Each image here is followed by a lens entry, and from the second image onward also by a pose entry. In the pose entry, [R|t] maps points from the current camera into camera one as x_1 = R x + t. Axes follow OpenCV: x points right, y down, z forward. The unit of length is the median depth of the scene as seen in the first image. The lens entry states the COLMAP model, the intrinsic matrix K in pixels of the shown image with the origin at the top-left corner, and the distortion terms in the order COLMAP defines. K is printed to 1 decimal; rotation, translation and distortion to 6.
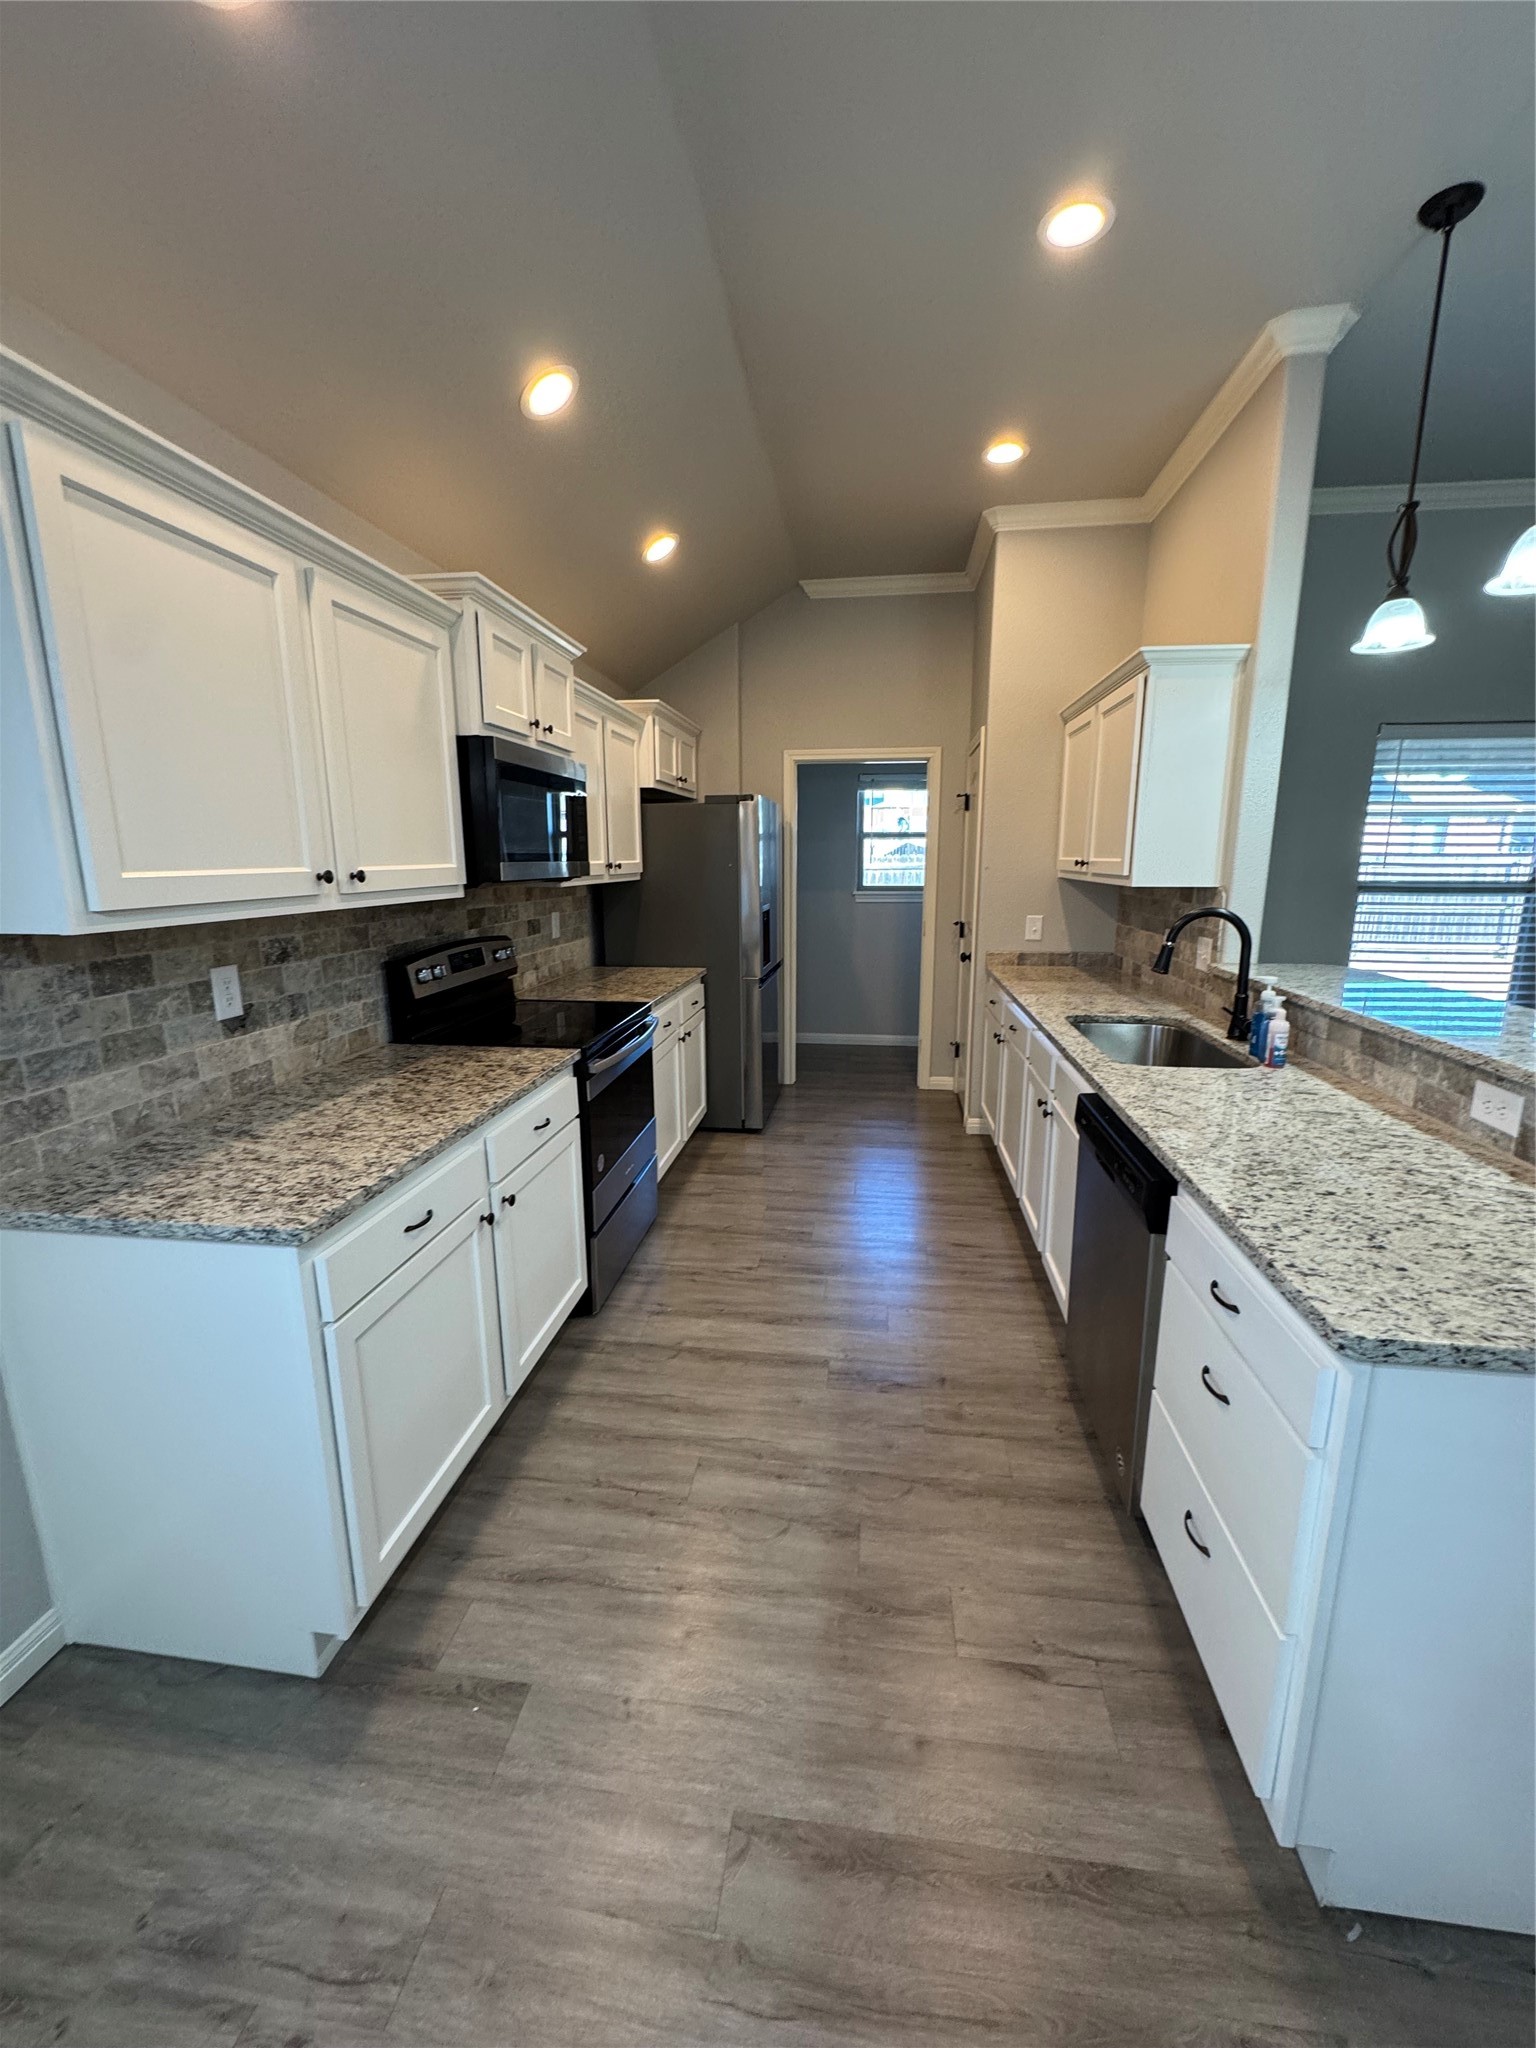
lens RADIAL K [[820.5, 0, 762.9], [0, 820.5, 1024.1], [0, 0, 1]] dist [-0.001192, -0.000109]
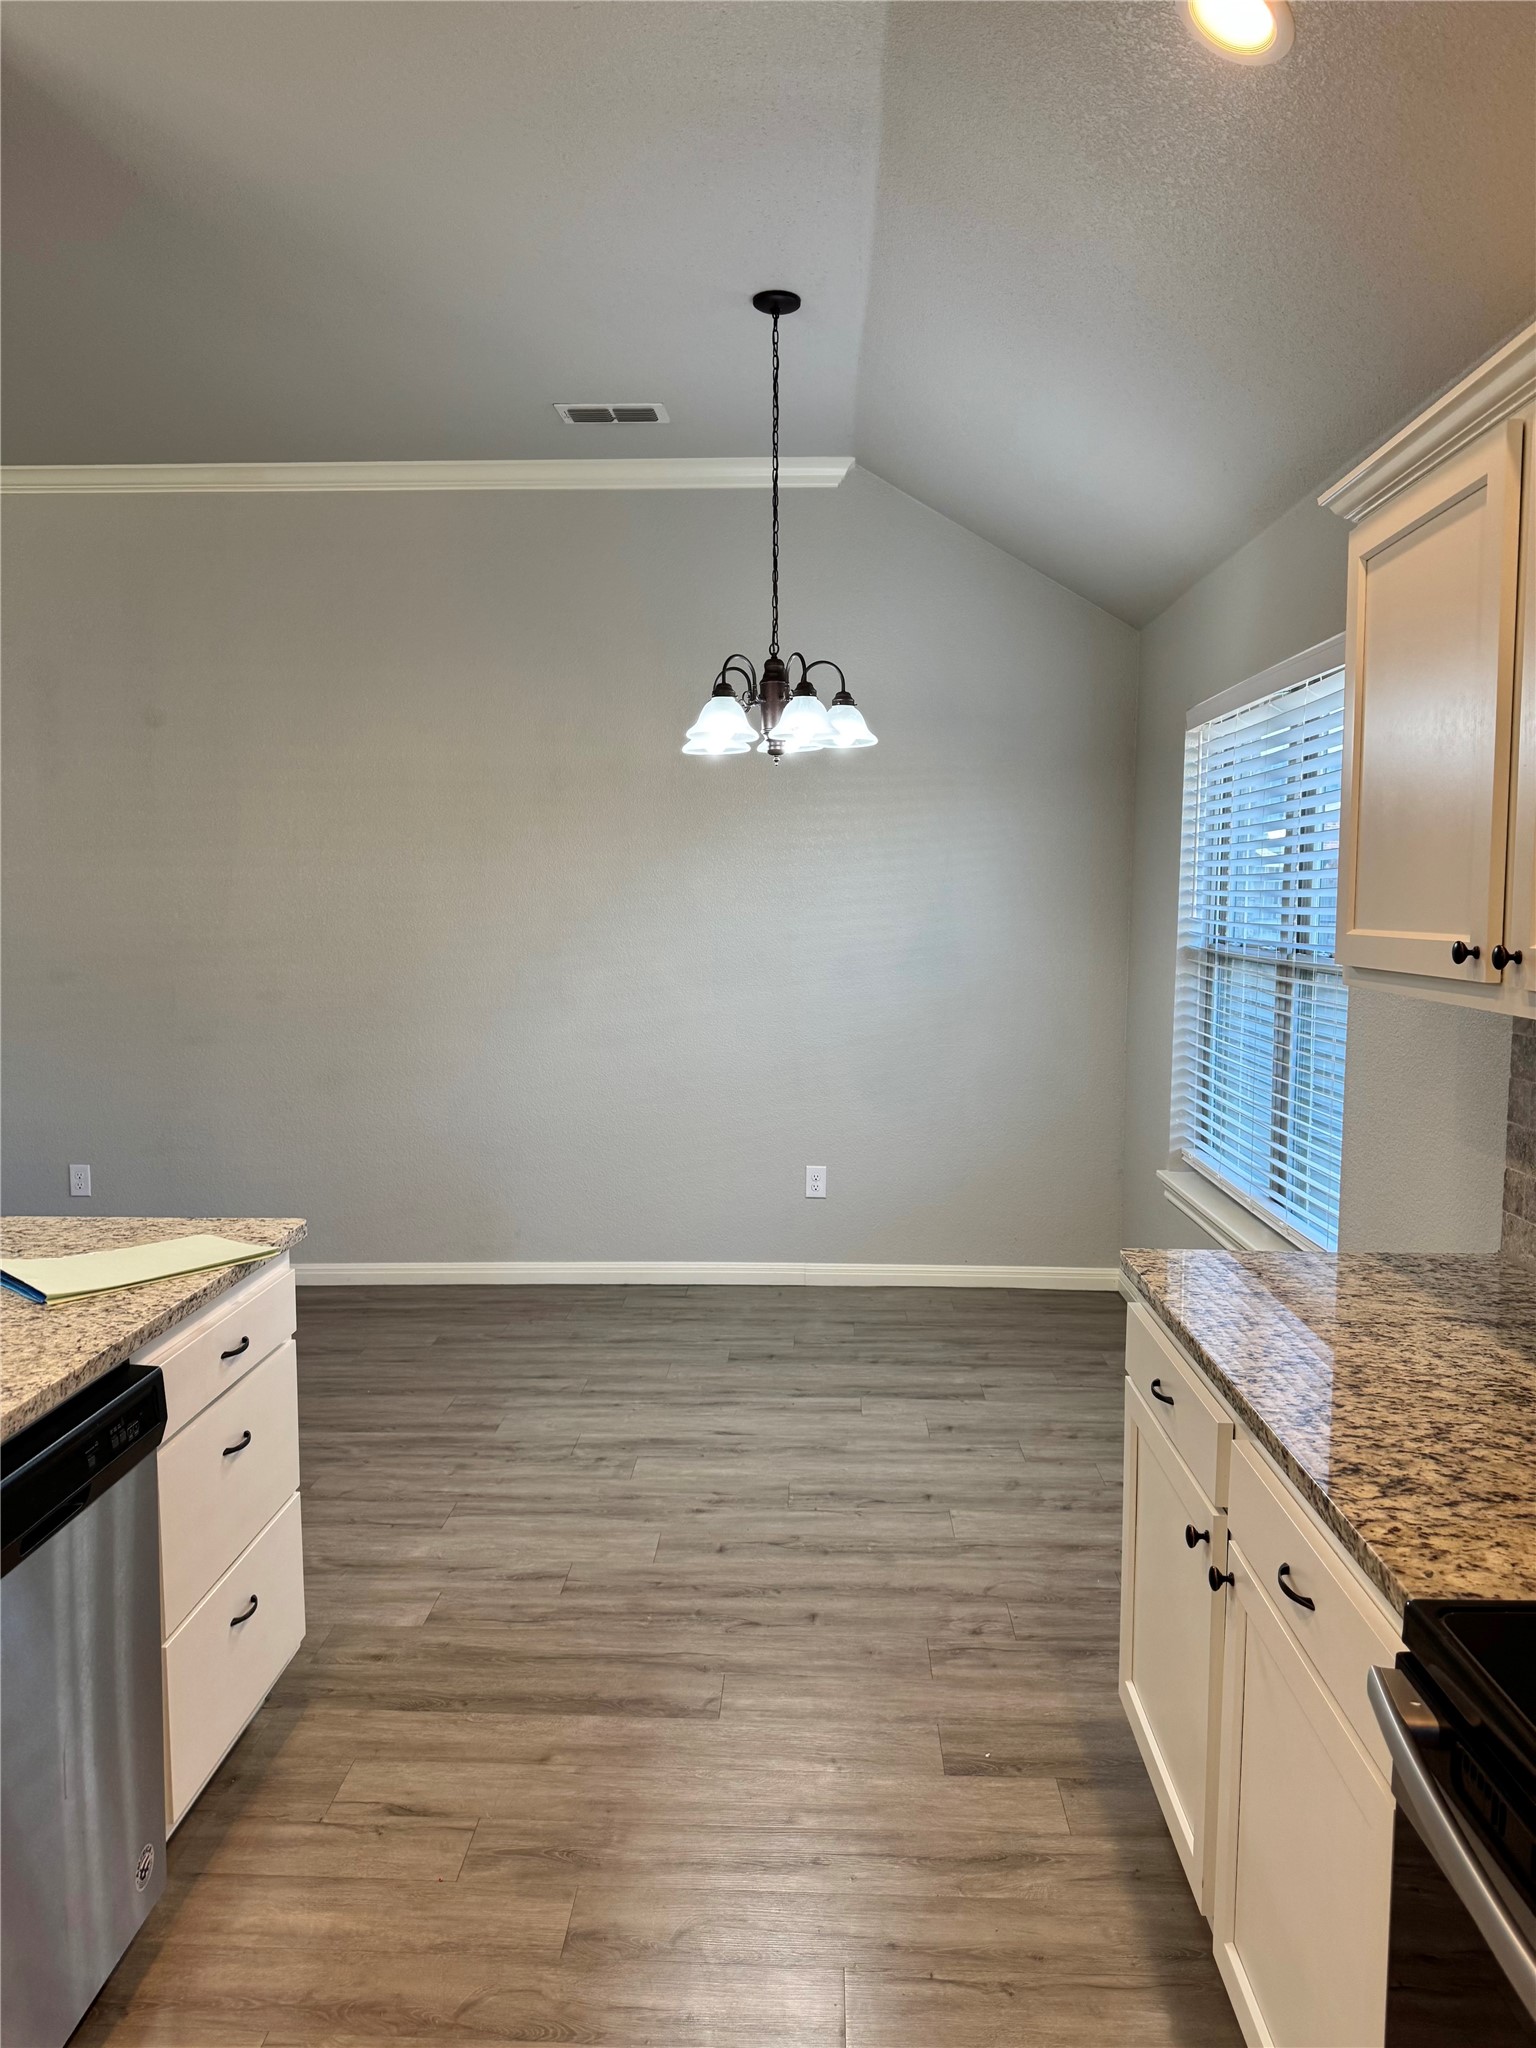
lens RADIAL K [[1439.6, 0, 760.8], [0, 1439.6, 1025.8], [0, 0, 1]] dist [-0.002643, -0.000603]
pose [[-0.994722, 0.012874, -0.101801, 0.074220], [-0.017379, 0.956626, 0.290799, -0.431052], [0.101129, 0.291033, -0.951353, 1.992664]]
